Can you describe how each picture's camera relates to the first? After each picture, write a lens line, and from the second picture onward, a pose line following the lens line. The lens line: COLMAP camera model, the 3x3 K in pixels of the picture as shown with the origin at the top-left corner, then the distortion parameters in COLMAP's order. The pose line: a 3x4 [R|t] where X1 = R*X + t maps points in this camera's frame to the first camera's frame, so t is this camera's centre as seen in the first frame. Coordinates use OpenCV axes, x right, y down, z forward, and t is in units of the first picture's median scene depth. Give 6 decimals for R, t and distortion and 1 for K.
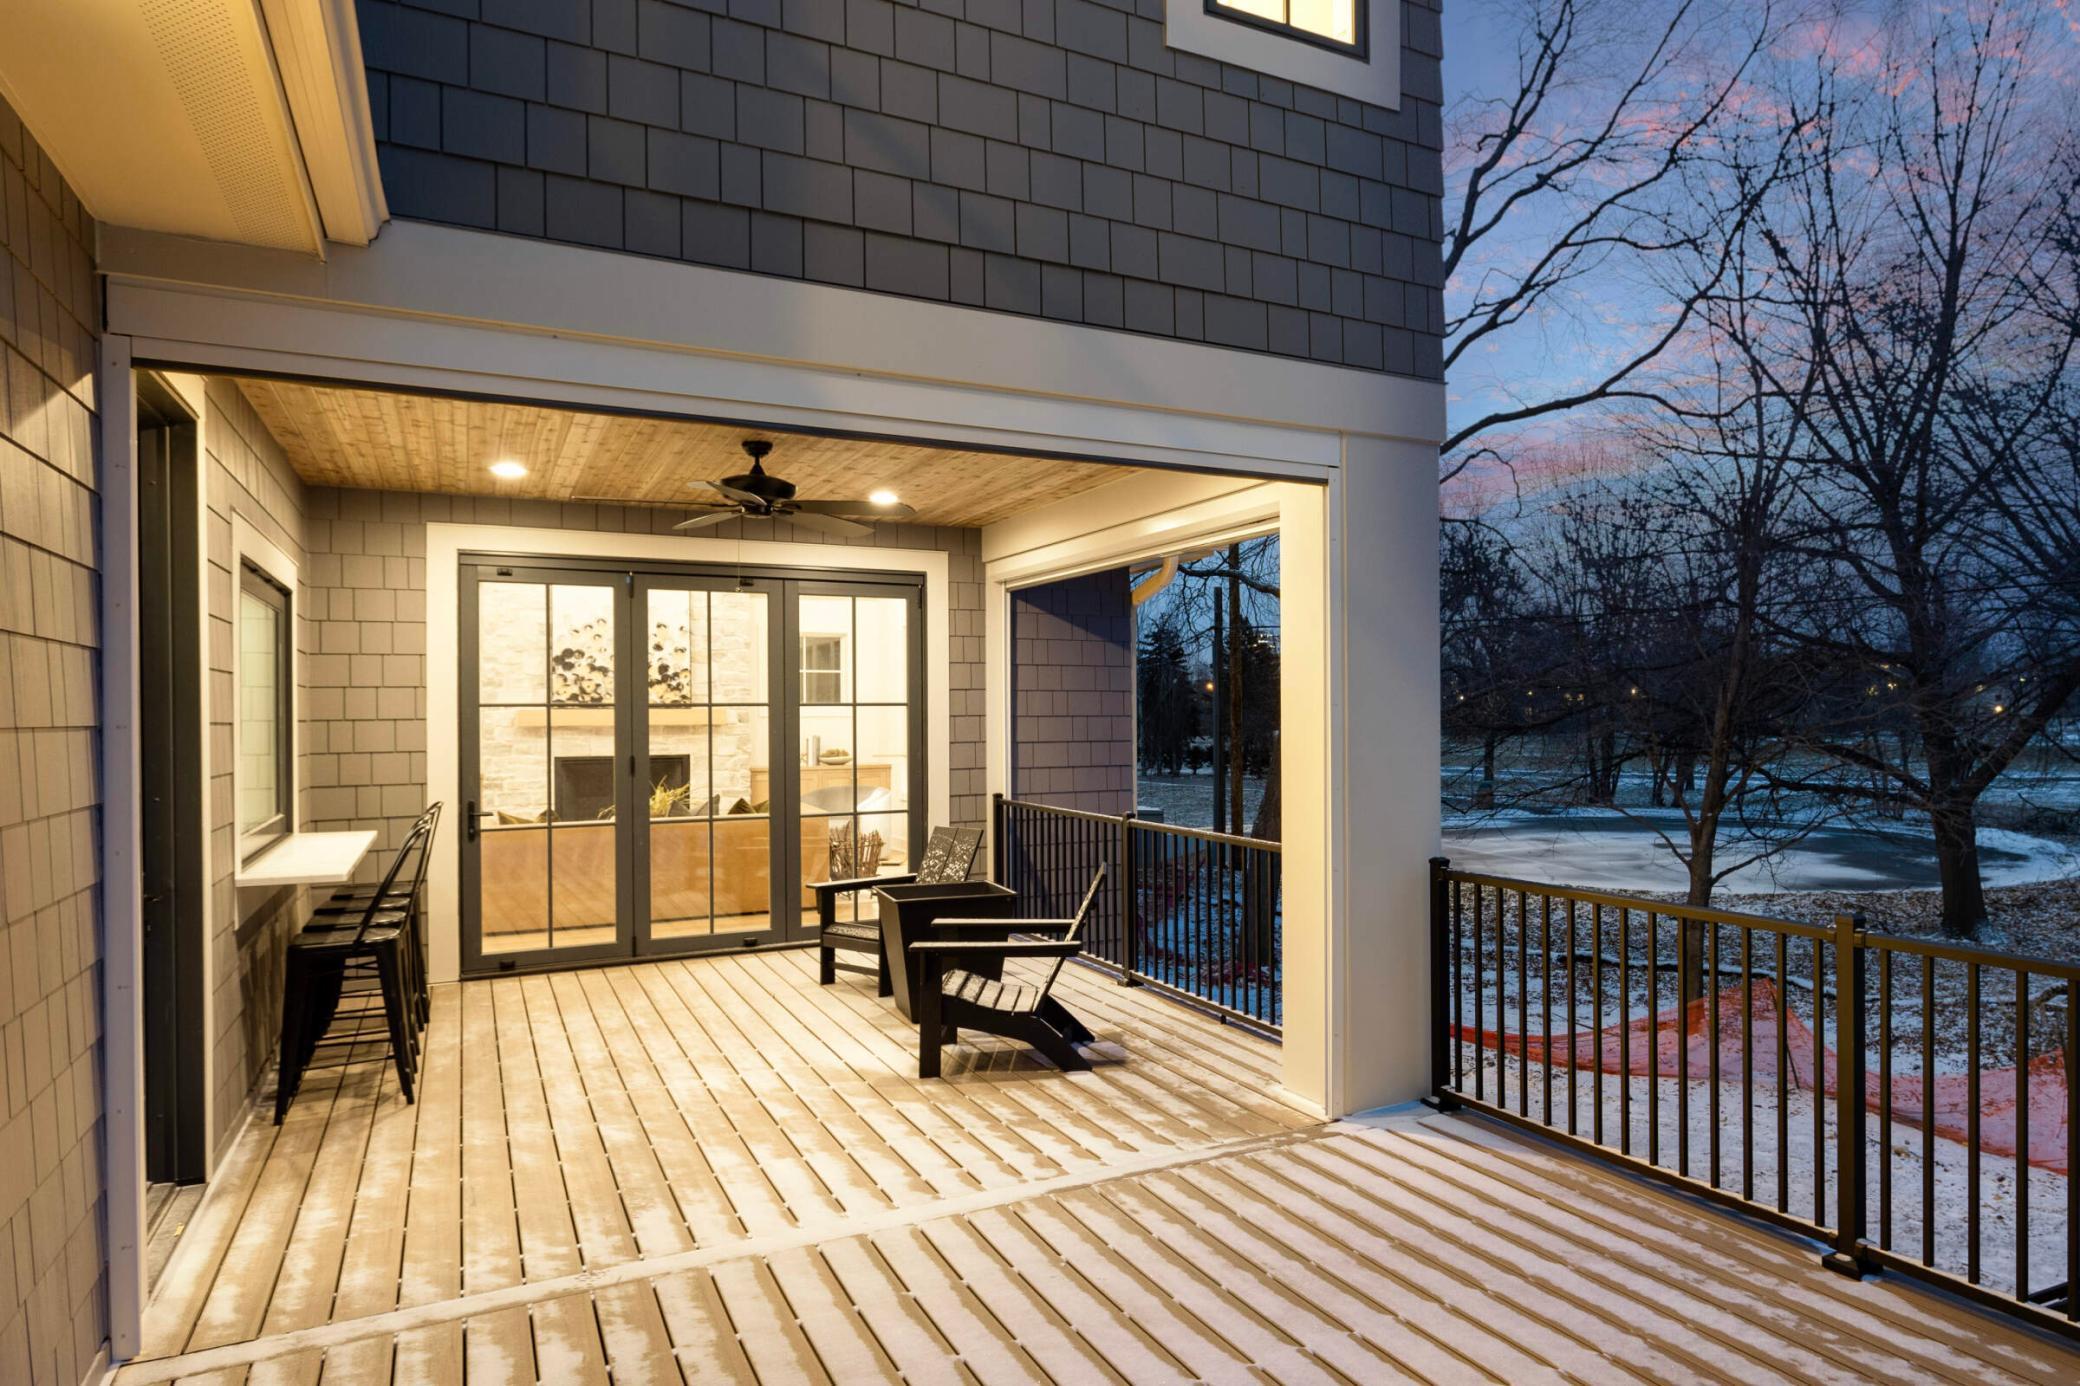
lens RADIAL K [[1310.8, 0, 1251.7], [0, 1310.8, 719.7], [0, 0, 1]] dist [-0.003558, 0.002340]
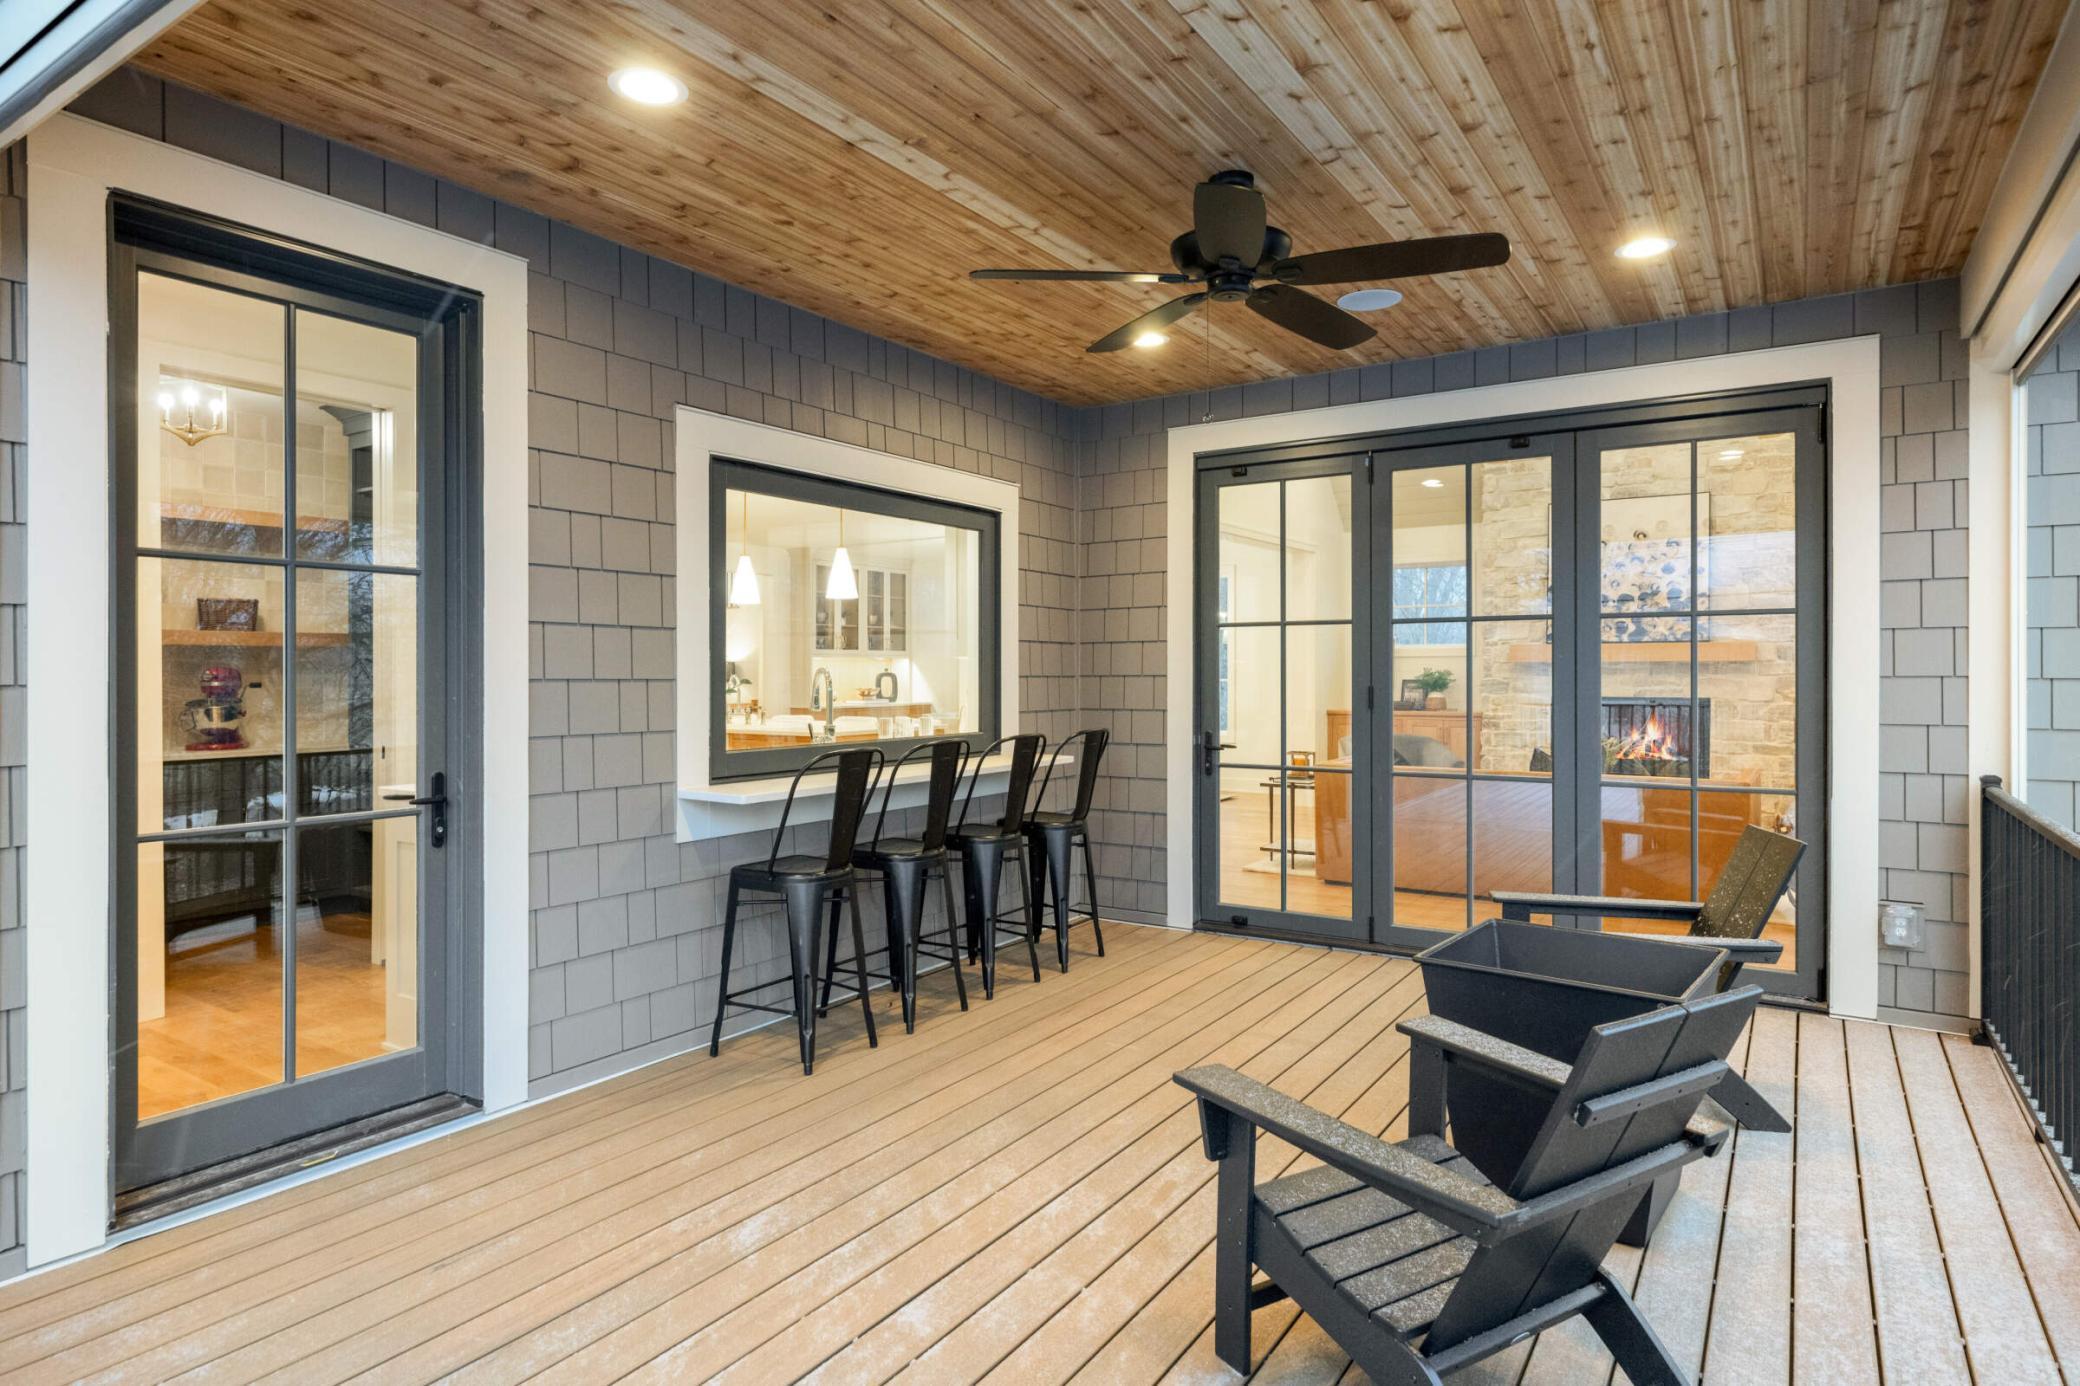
lens RADIAL K [[1137.4, 0, 1043.8], [0, 1137.4, 679.5], [0, 0, 1]] dist [-0.005648, -0.001023]
pose [[0.434744, 0.010734, -0.900490, 0.045488], [-0.006666, 0.999940, 0.008701, 0.015416], [0.900530, 0.002219, 0.434789, 0.429845]]
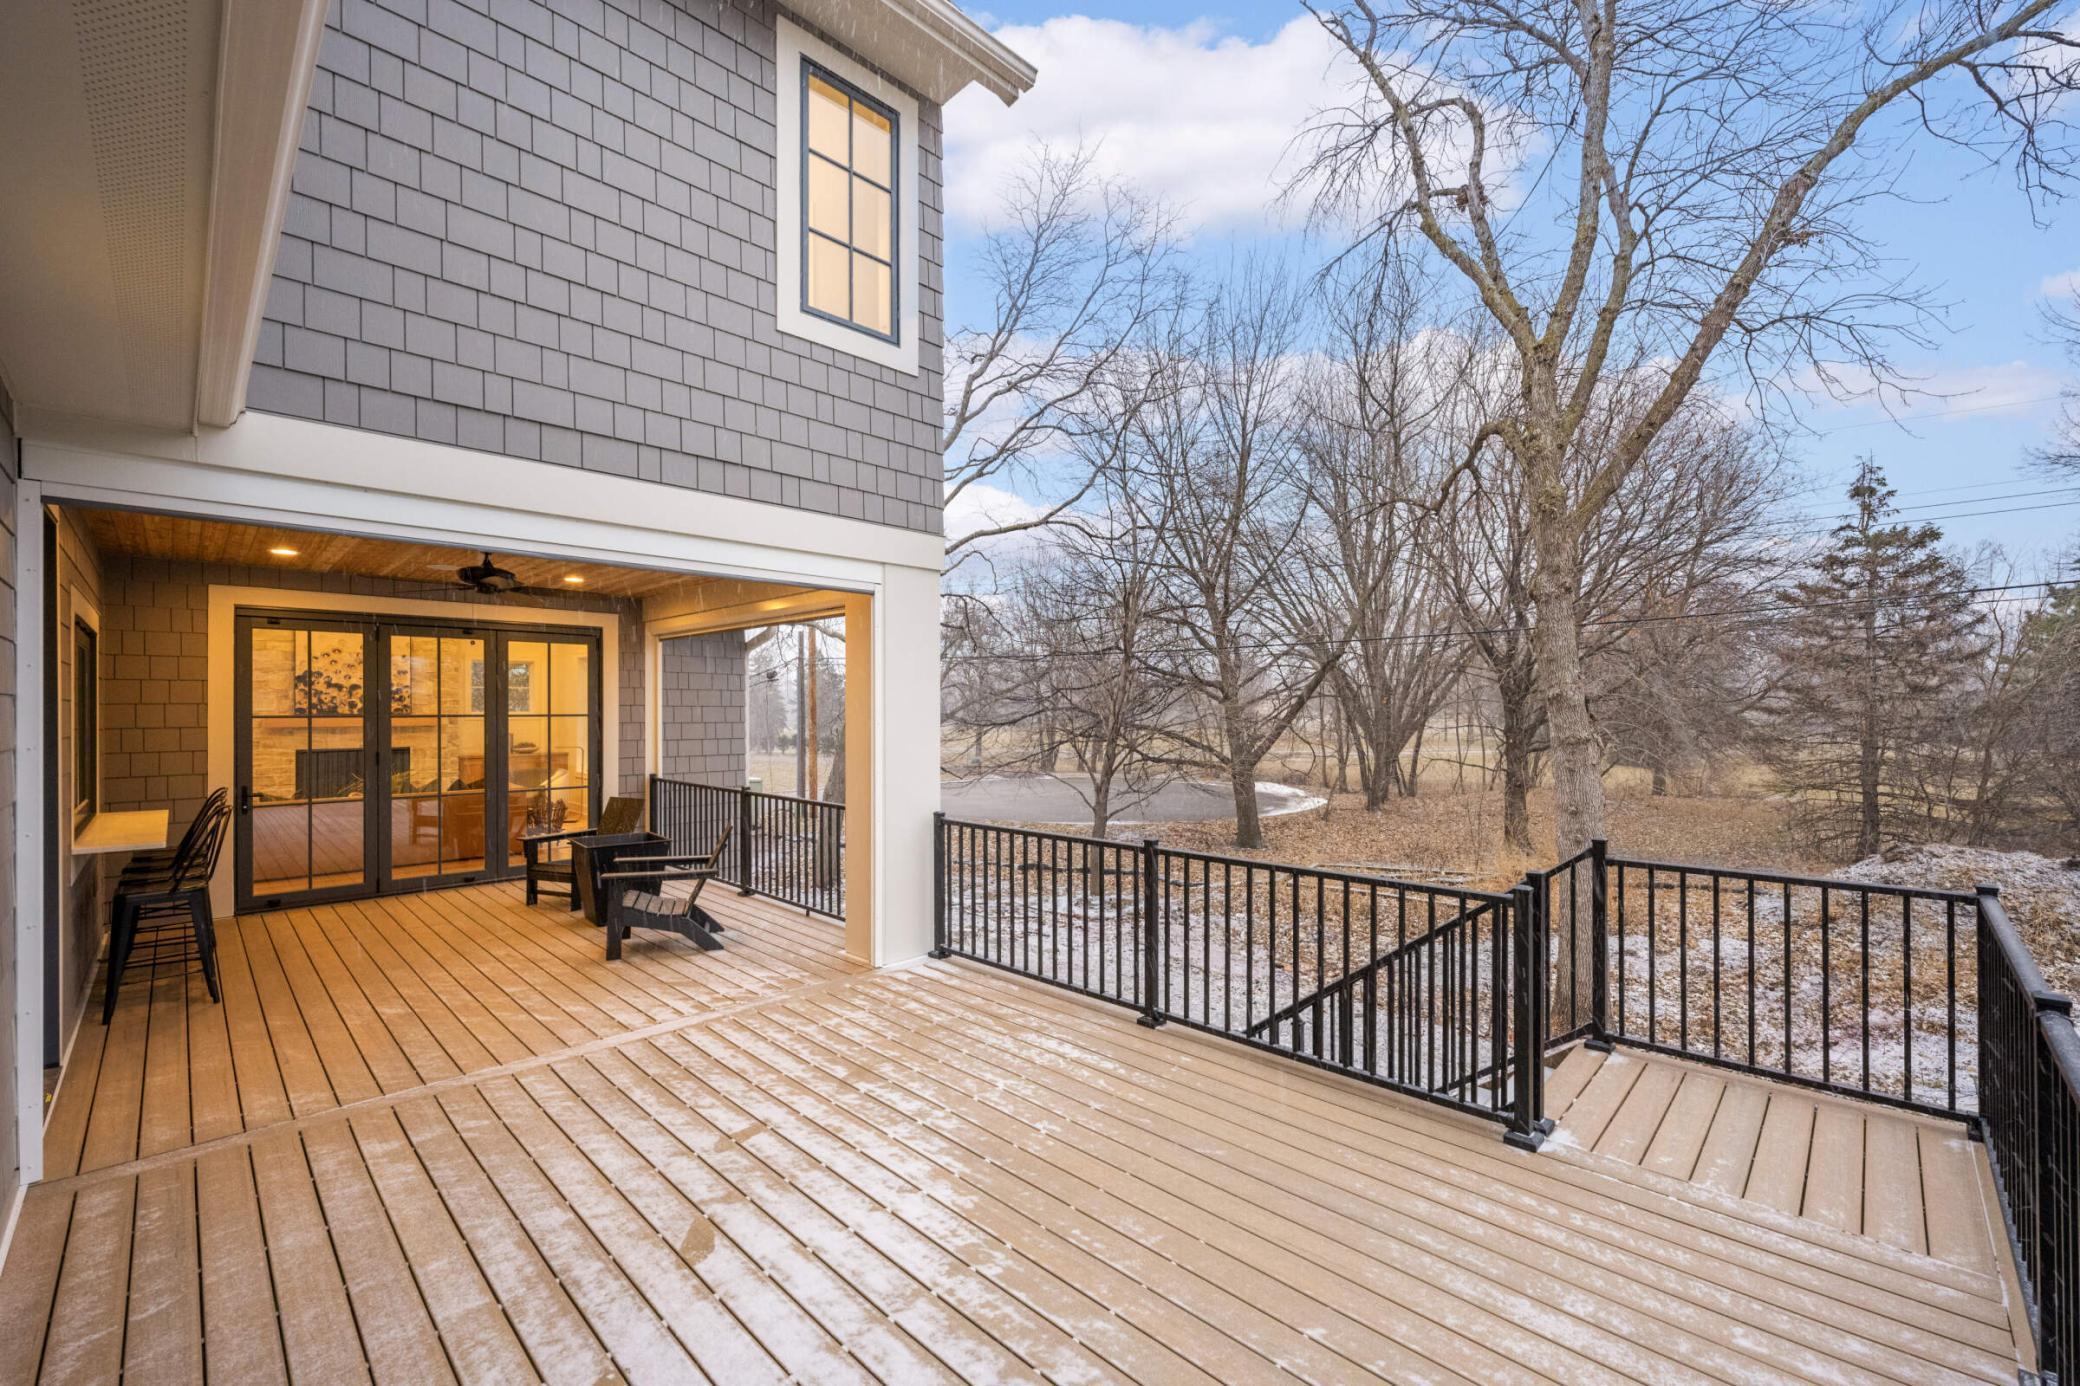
lens RADIAL K [[857.4, 0, 1042.9], [0, 857.4, 714.1], [0, 0, 1]] dist [0.003128, 0.000066]
pose [[0.968437, 0.004360, 0.249220, -0.003855], [-0.003982, 0.999990, -0.002022, -0.012023], [-0.249226, 0.000966, 0.968445, -0.071153]]
